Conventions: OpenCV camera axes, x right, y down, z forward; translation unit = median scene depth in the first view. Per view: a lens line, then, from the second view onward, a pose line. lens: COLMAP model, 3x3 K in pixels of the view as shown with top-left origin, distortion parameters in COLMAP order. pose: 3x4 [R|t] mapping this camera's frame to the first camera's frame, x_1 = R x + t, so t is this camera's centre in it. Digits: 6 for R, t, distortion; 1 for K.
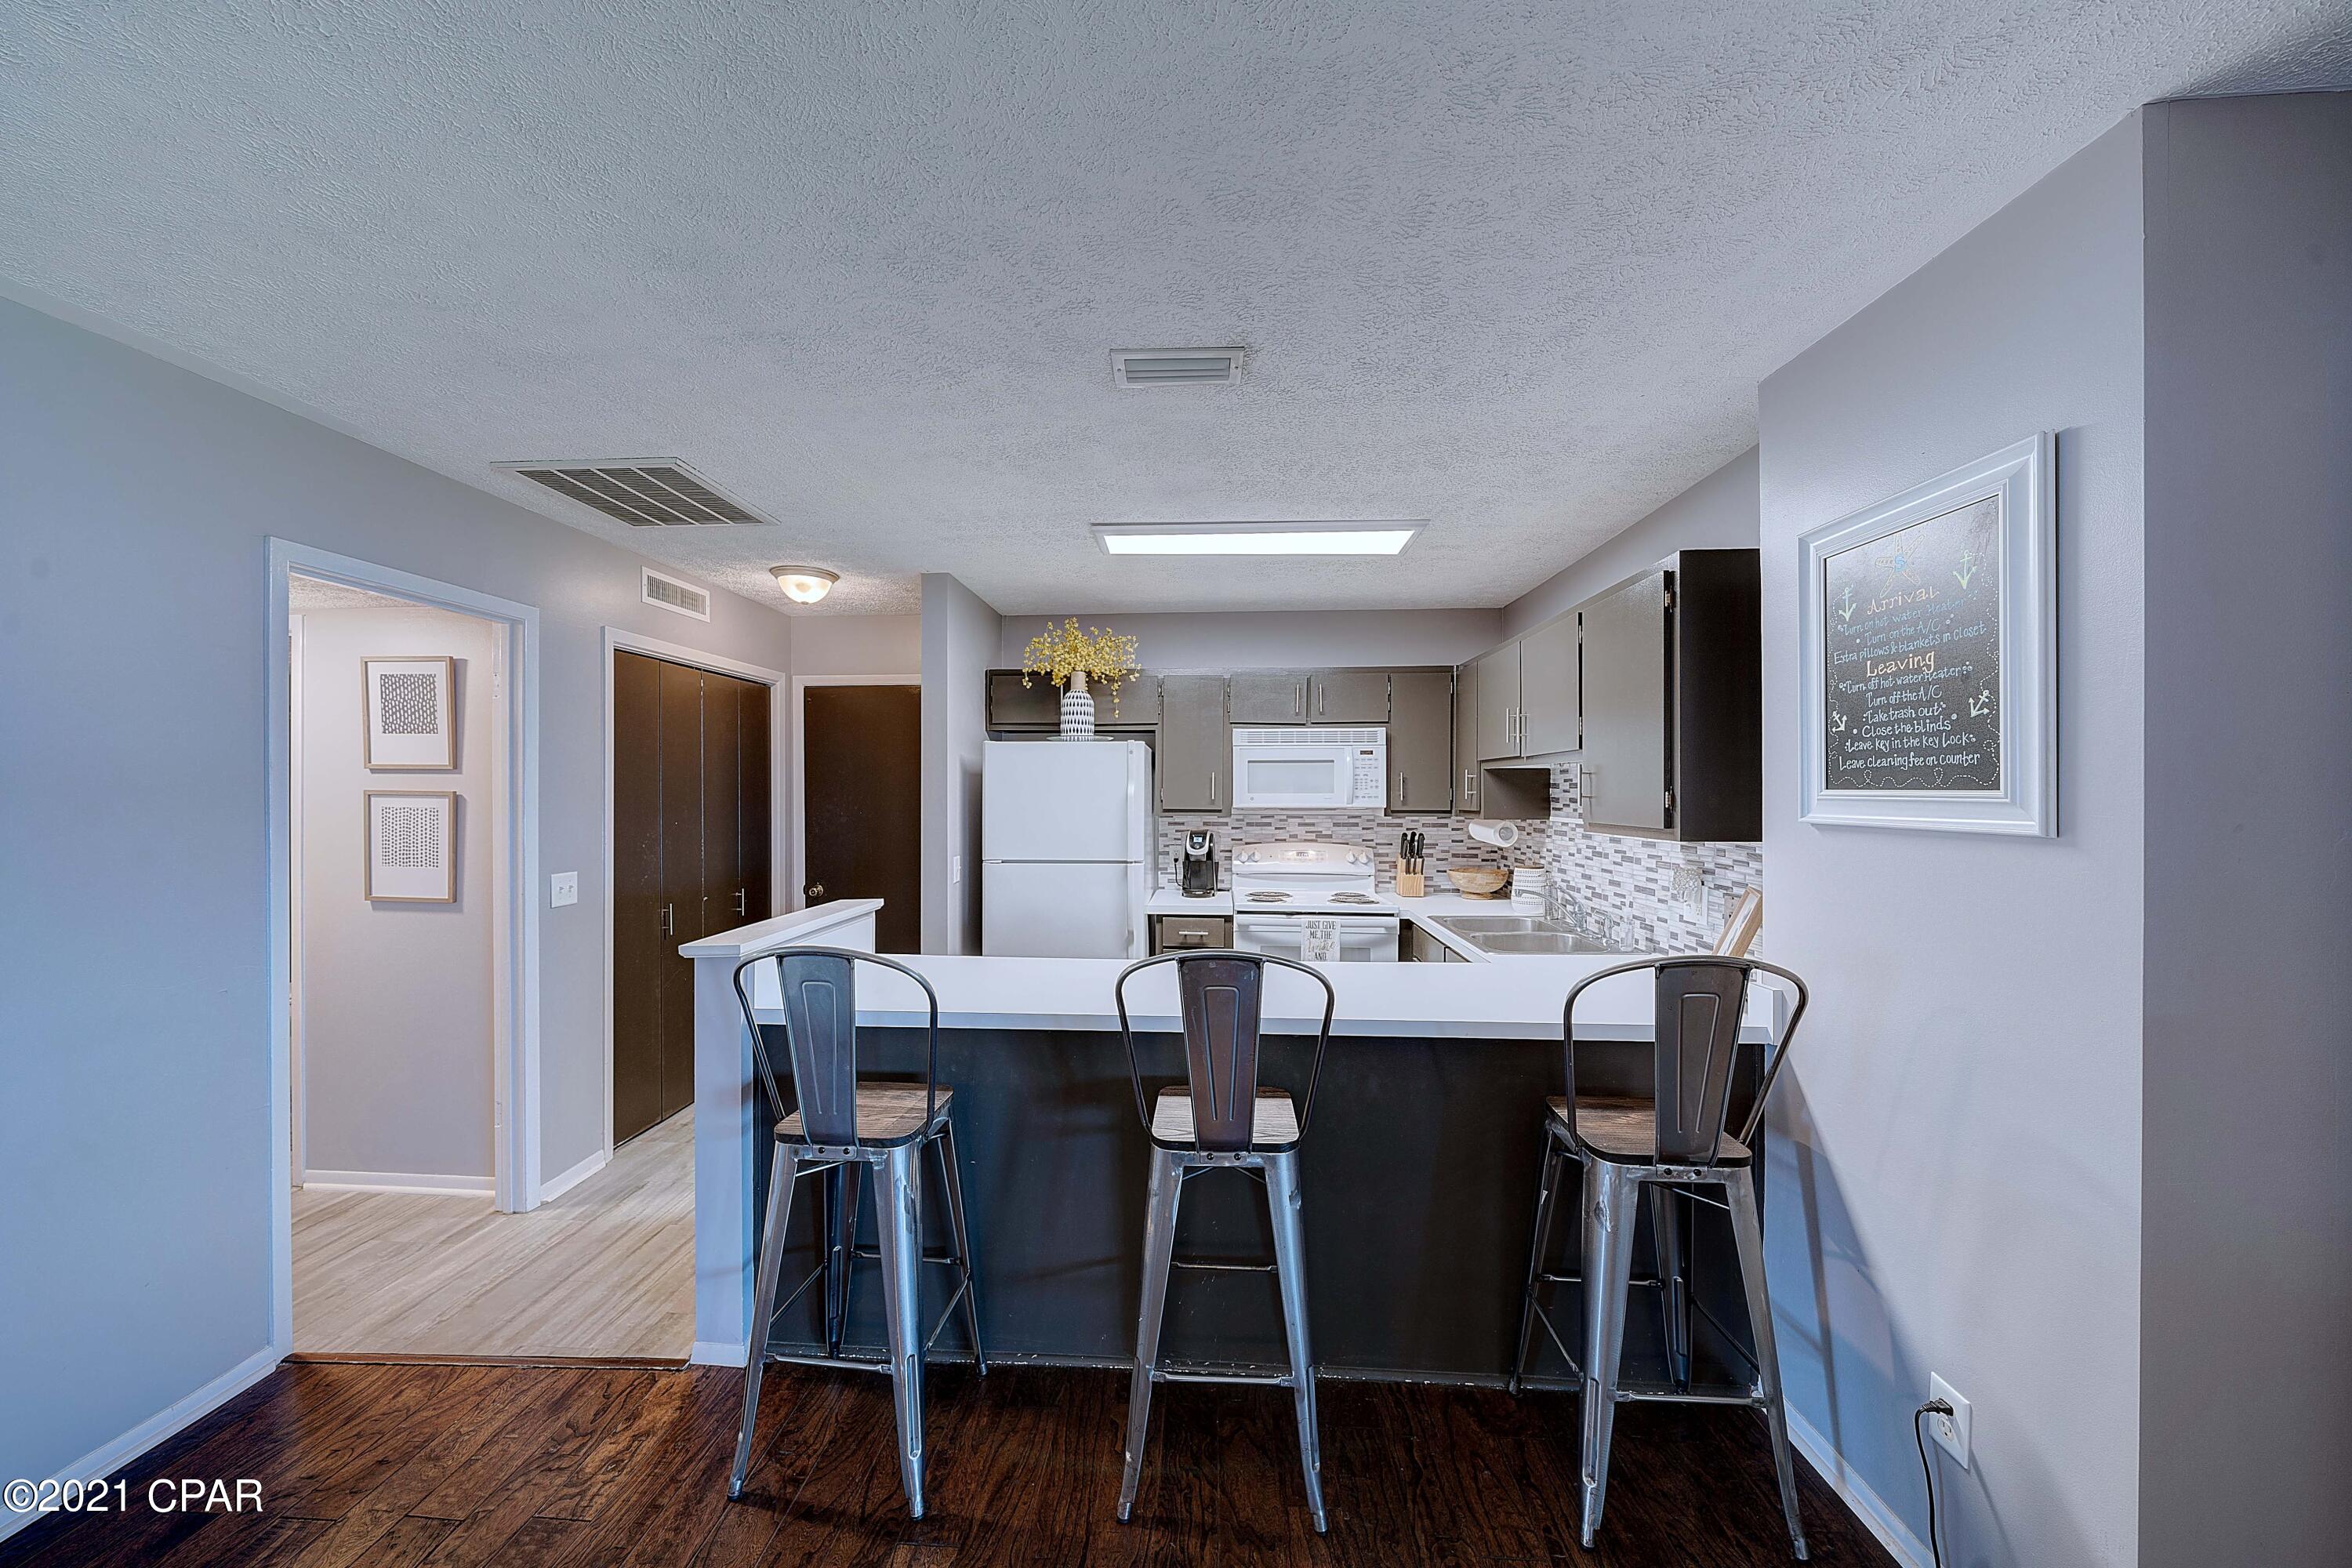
lens RADIAL K [[805.8, 0, 1162.0], [0, 805.8, 790.2], [0, 0, 1]] dist [-0.003608, -0.000097]
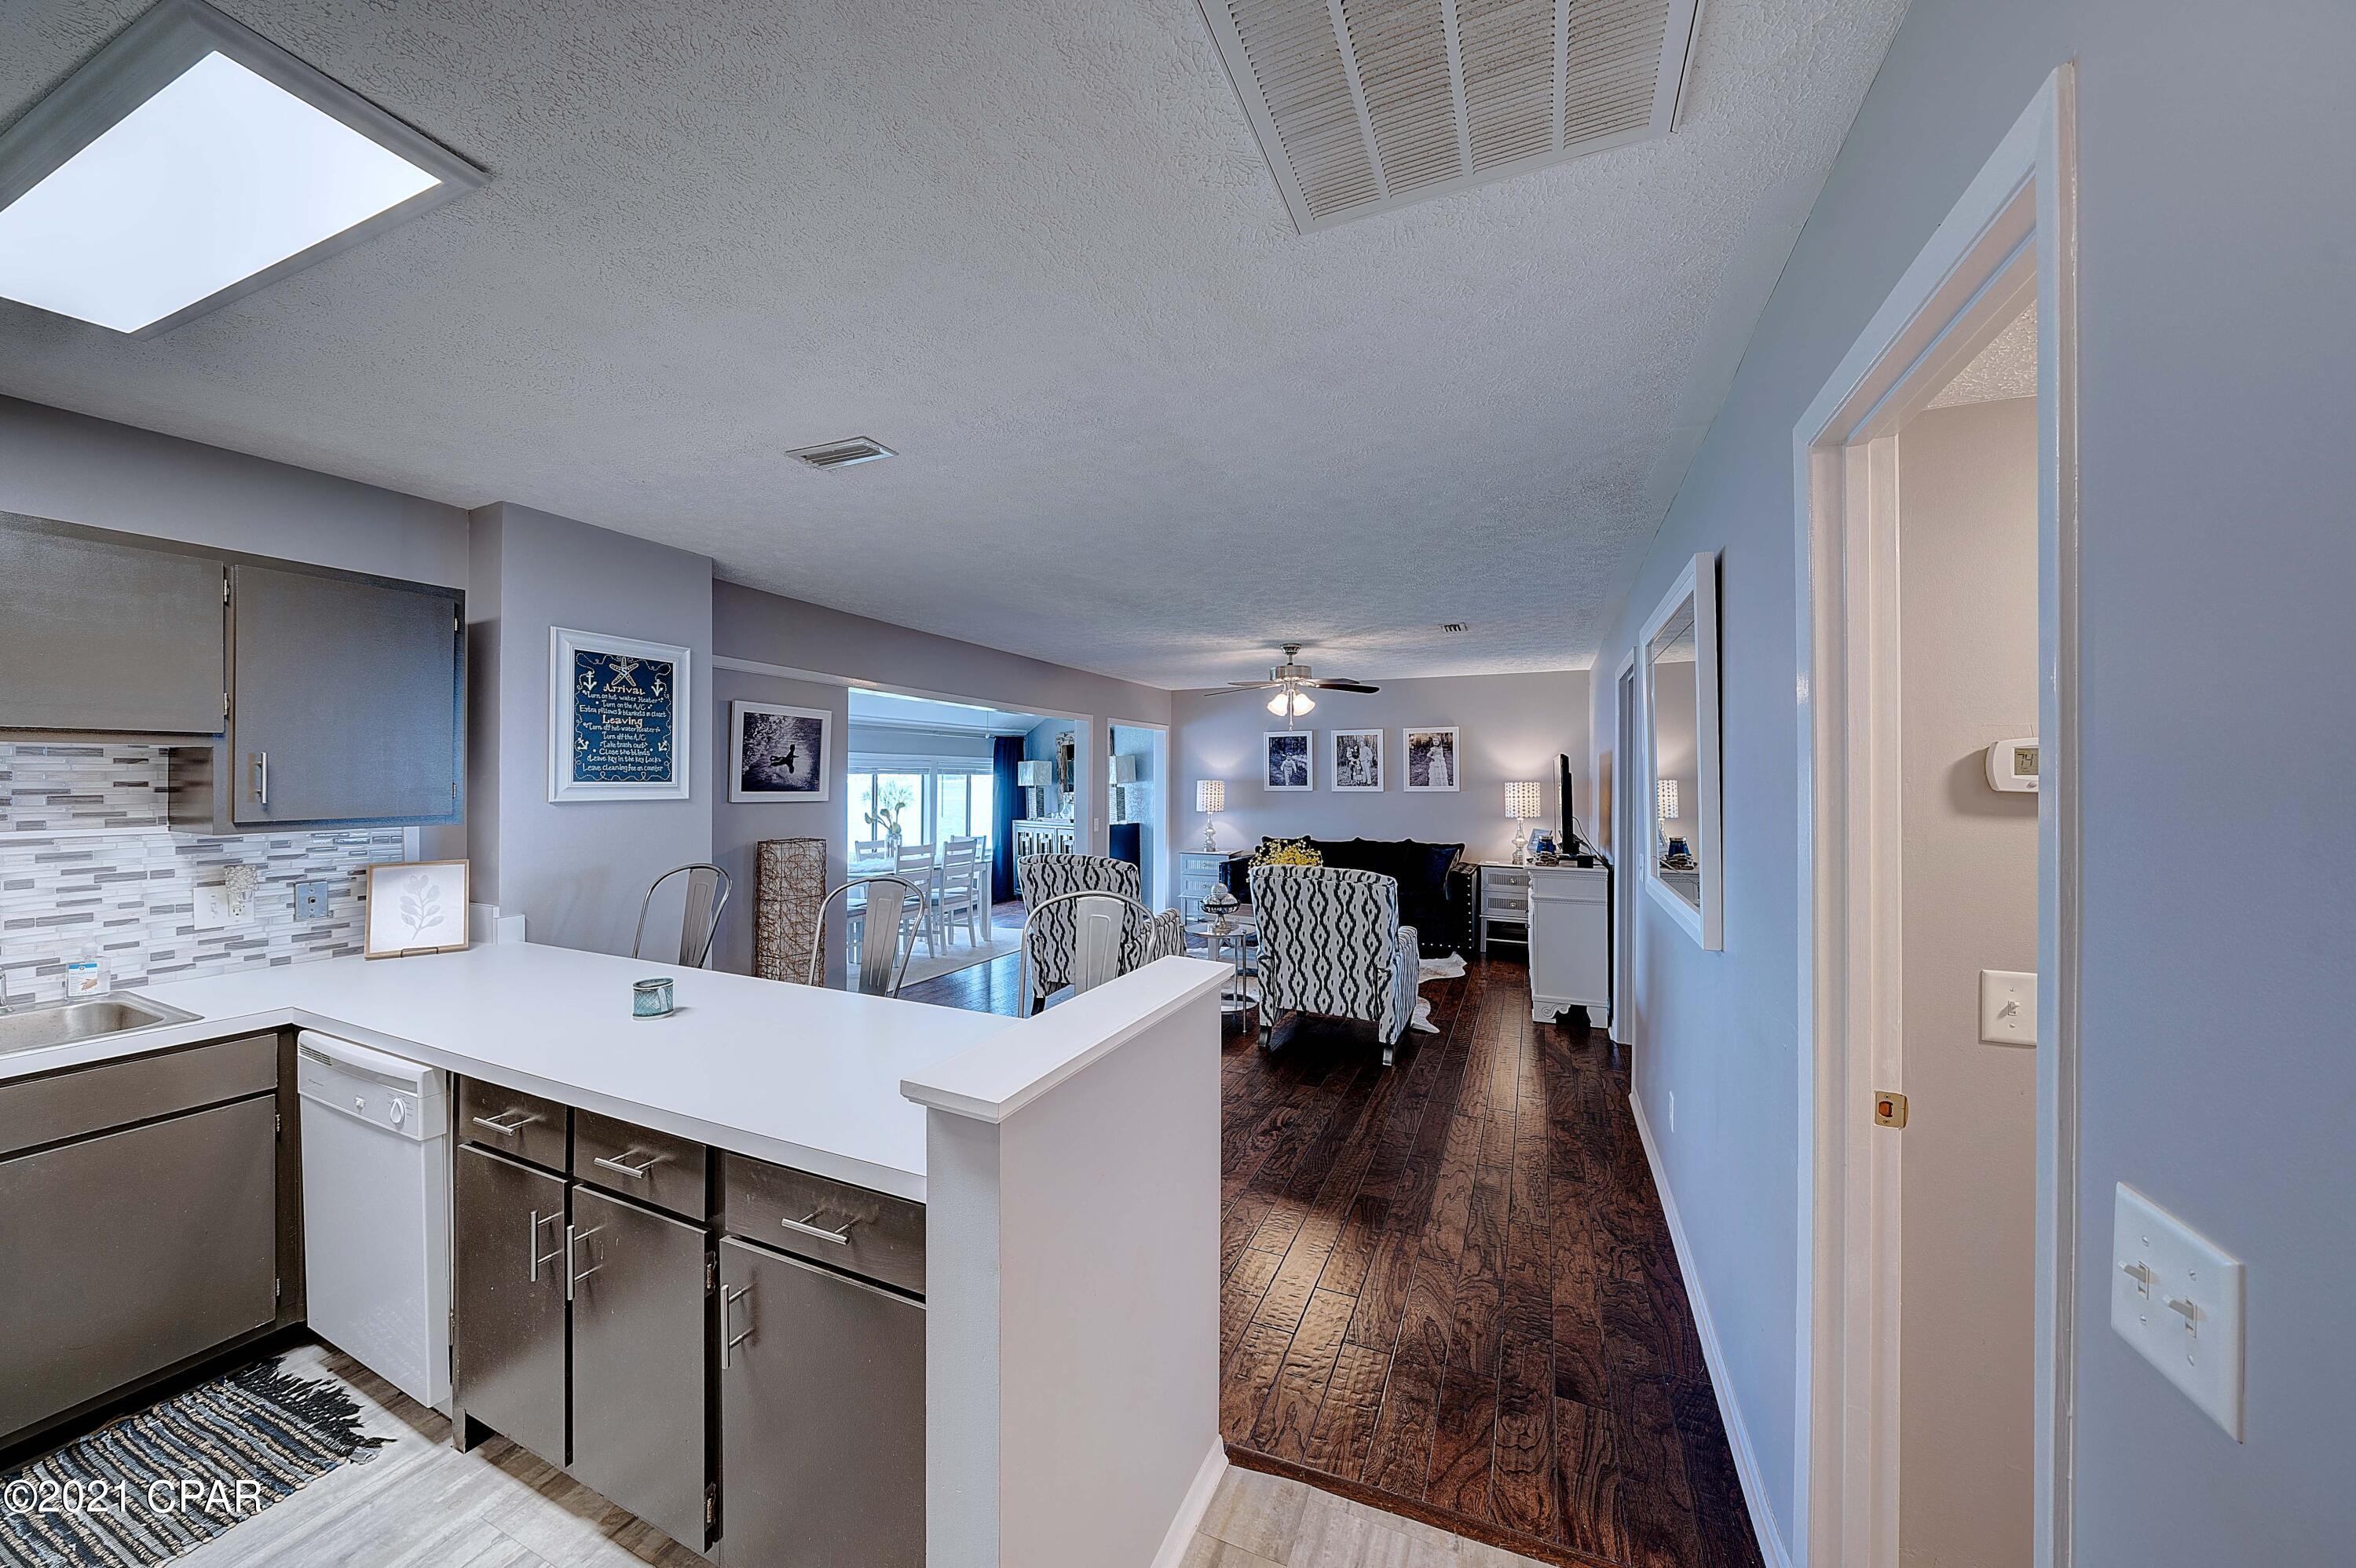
lens RADIAL K [[825.9, 0, 1164.3], [0, 825.9, 777.1], [0, 0, 1]] dist [-0.000233, 0.000136]
pose [[-0.934615, -0.001211, 0.355659, -0.702909], [-0.001647, 0.999998, -0.000922, -0.007962], [-0.355657, -0.001447, -0.934615, 1.546029]]
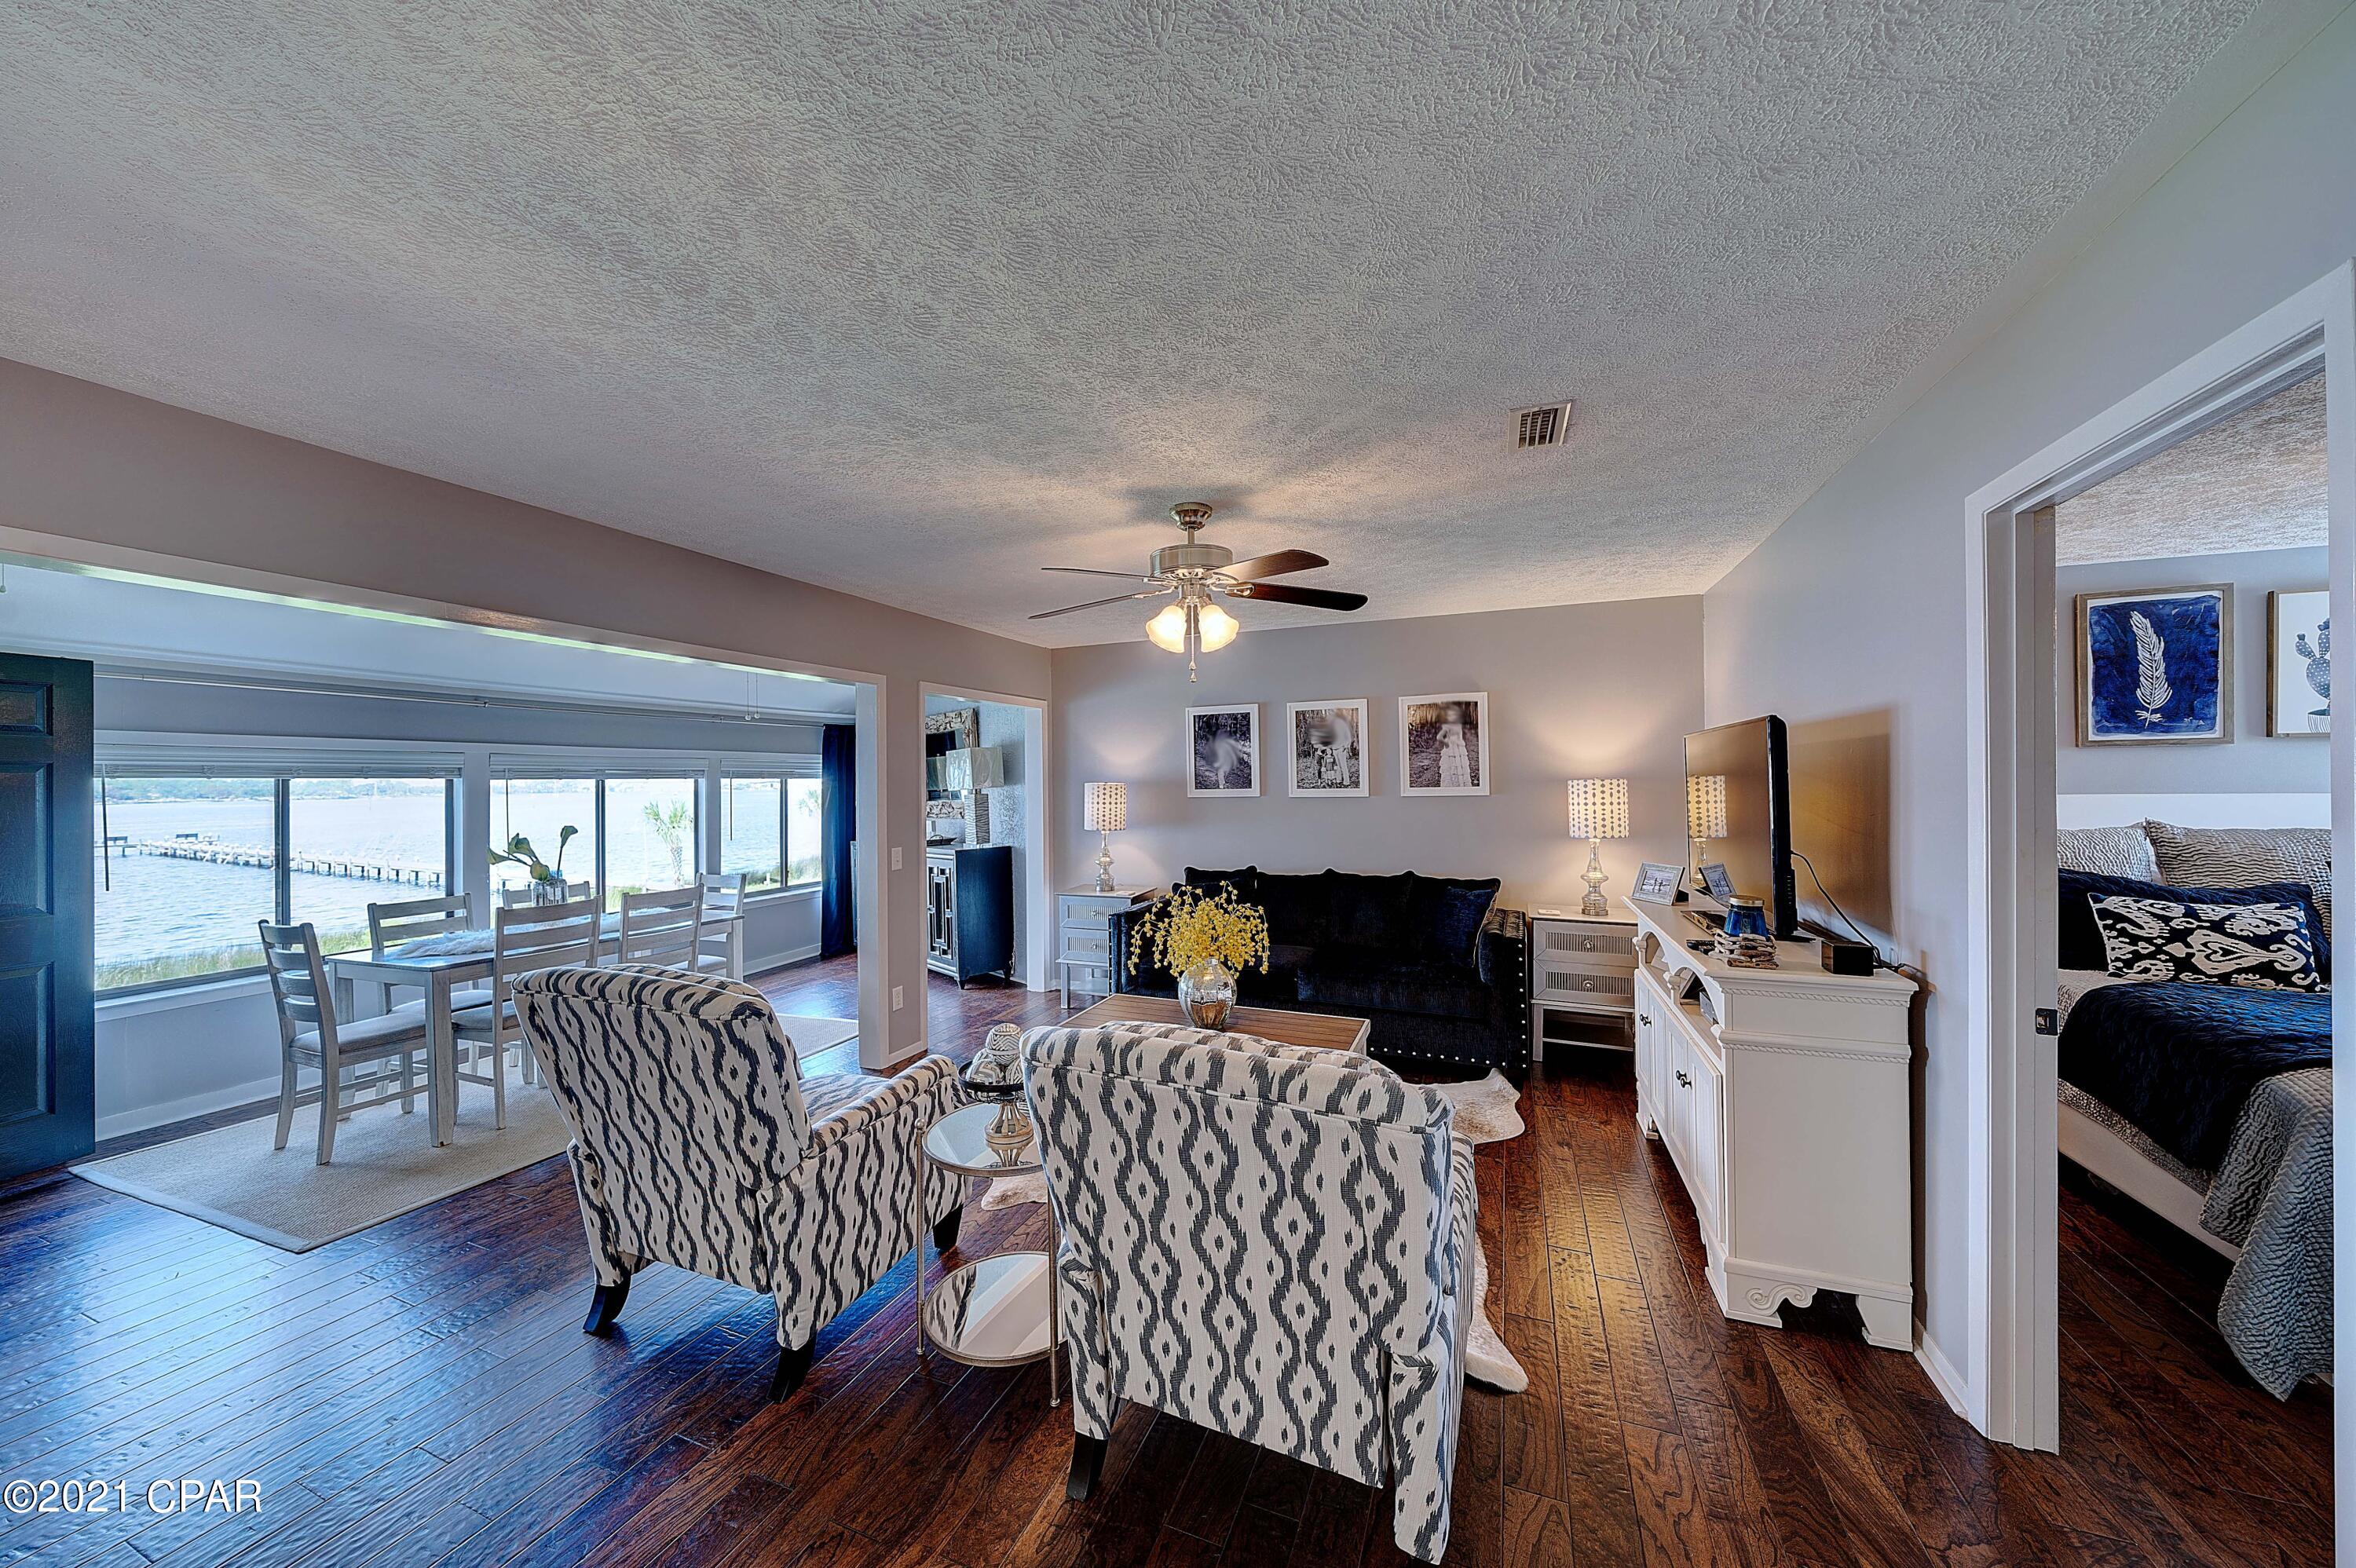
lens RADIAL K [[819.8, 0, 1167.8], [0, 819.8, 781.2], [0, 0, 1]] dist [-0.003746, -0.000316]
pose [[-0.946404, 0.008248, 0.322879, -0.543230], [0.009185, 0.999957, 0.001377, -0.001712], [-0.322854, 0.004268, -0.946439, 0.333425]]
